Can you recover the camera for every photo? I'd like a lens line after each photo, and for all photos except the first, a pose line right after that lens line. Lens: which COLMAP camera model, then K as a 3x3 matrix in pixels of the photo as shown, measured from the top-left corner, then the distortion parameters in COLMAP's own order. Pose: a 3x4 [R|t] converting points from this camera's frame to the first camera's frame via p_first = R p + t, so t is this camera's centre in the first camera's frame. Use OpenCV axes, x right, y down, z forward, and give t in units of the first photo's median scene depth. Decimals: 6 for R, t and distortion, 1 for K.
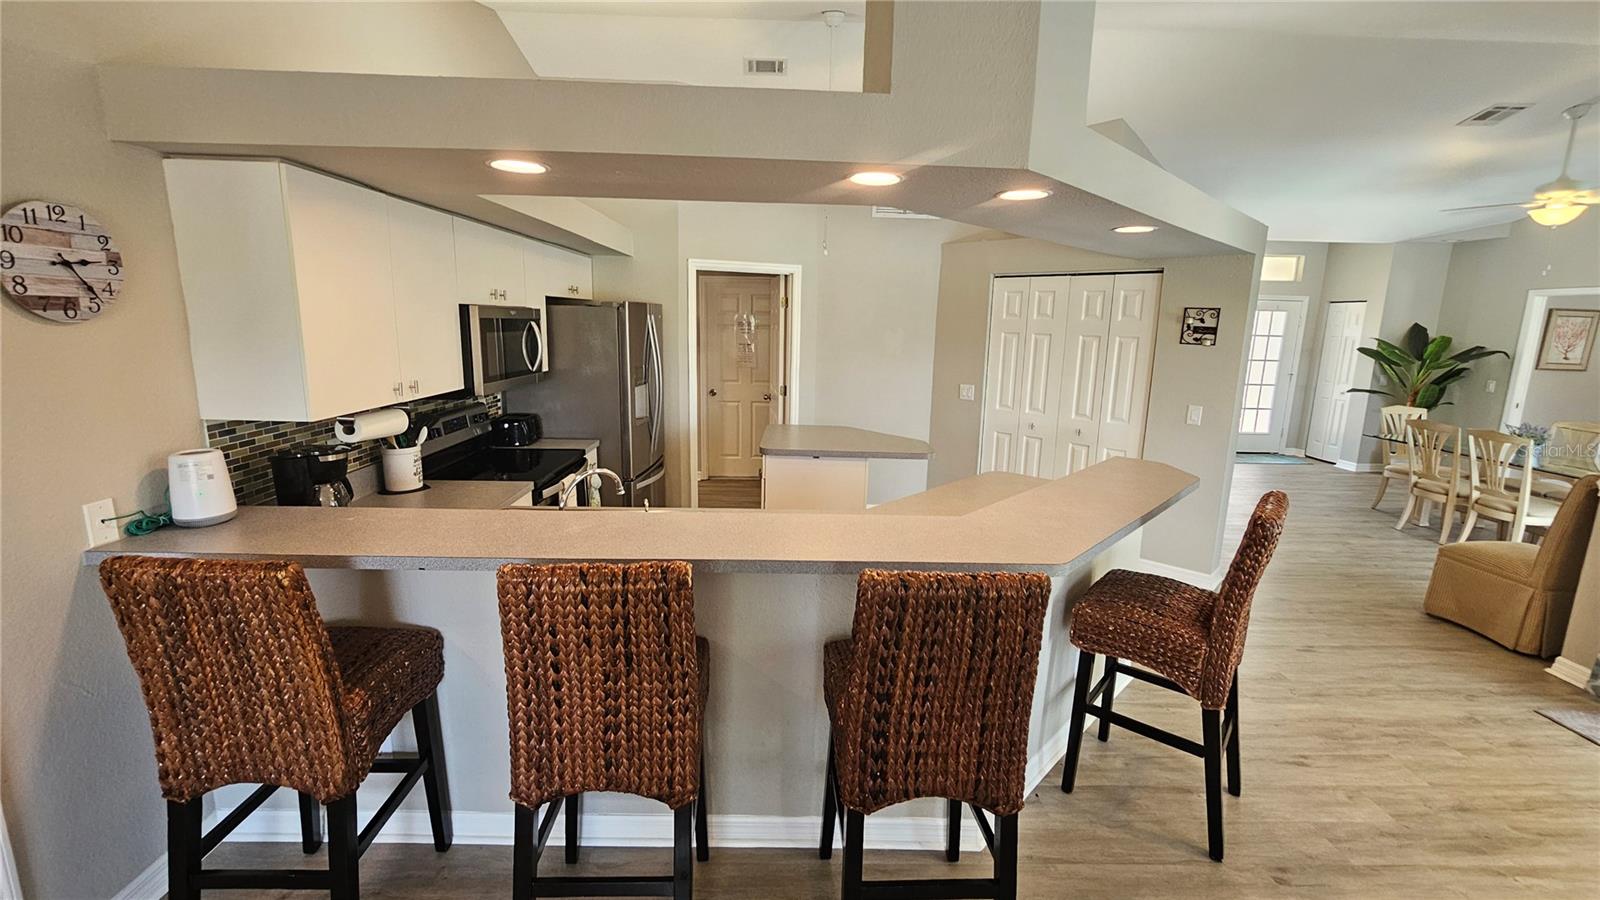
lens RADIAL K [[661.8, 0, 793.5], [0, 661.8, 449.5], [0, 0, 1]] dist [0.001650, -0.000212]
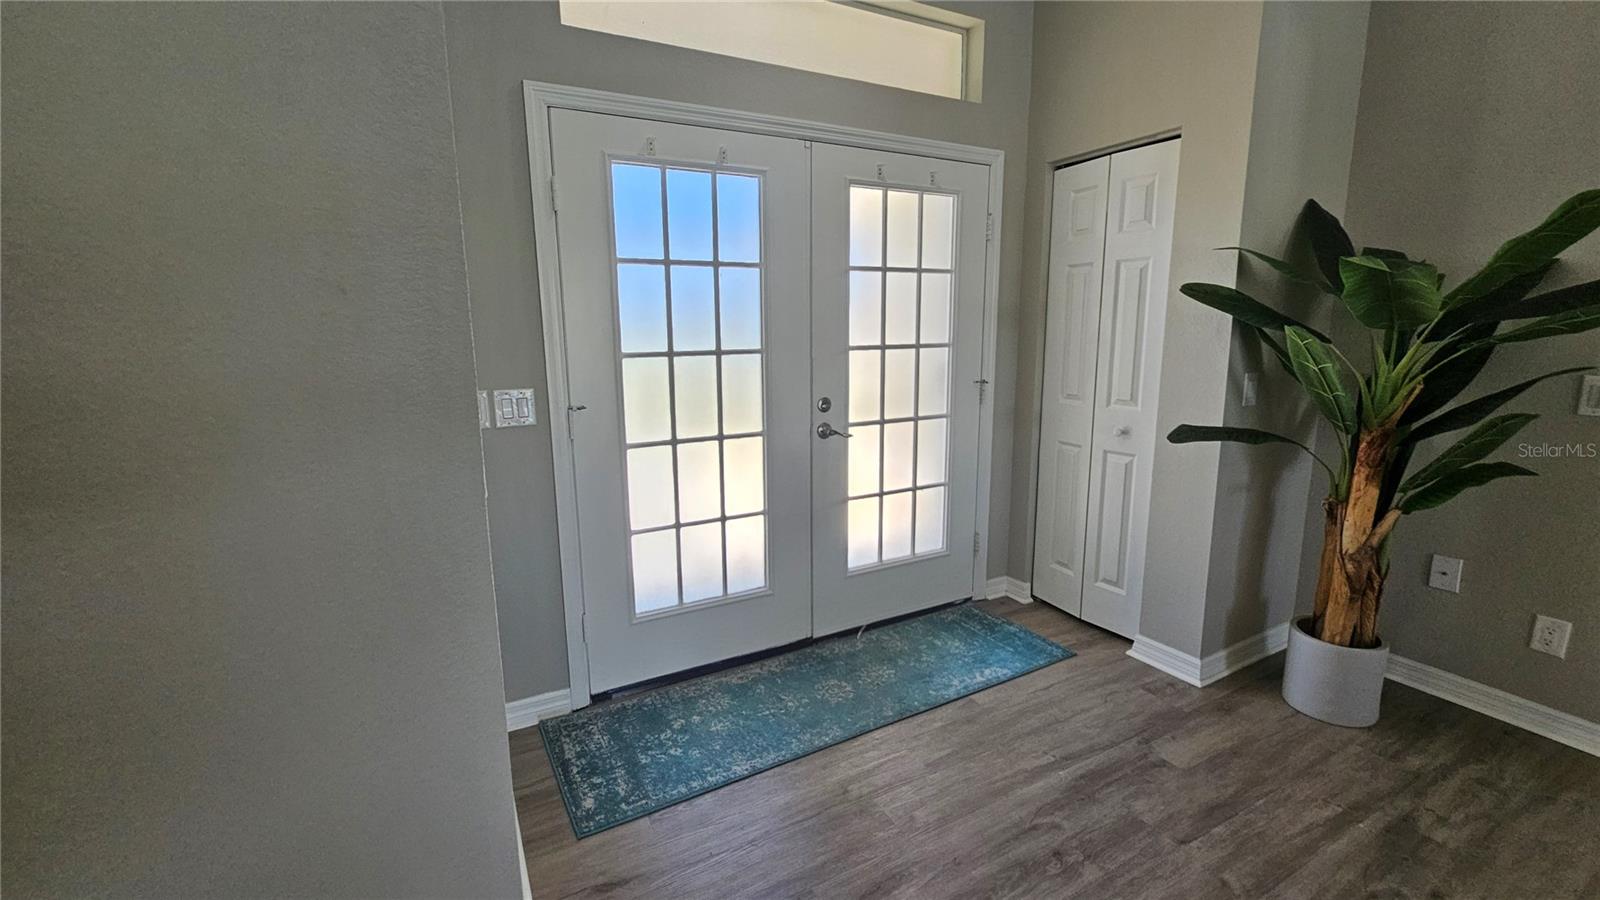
lens RADIAL K [[661.8, 0, 807.2], [0, 661.8, 445.9], [0, 0, 1]] dist [0.001650, -0.000212]
pose [[0.895940, -0.100704, 0.432610, 0.583513], [0.105876, 0.994305, 0.012188, -0.106235], [-0.431373, 0.034883, 0.901499, 0.823664]]
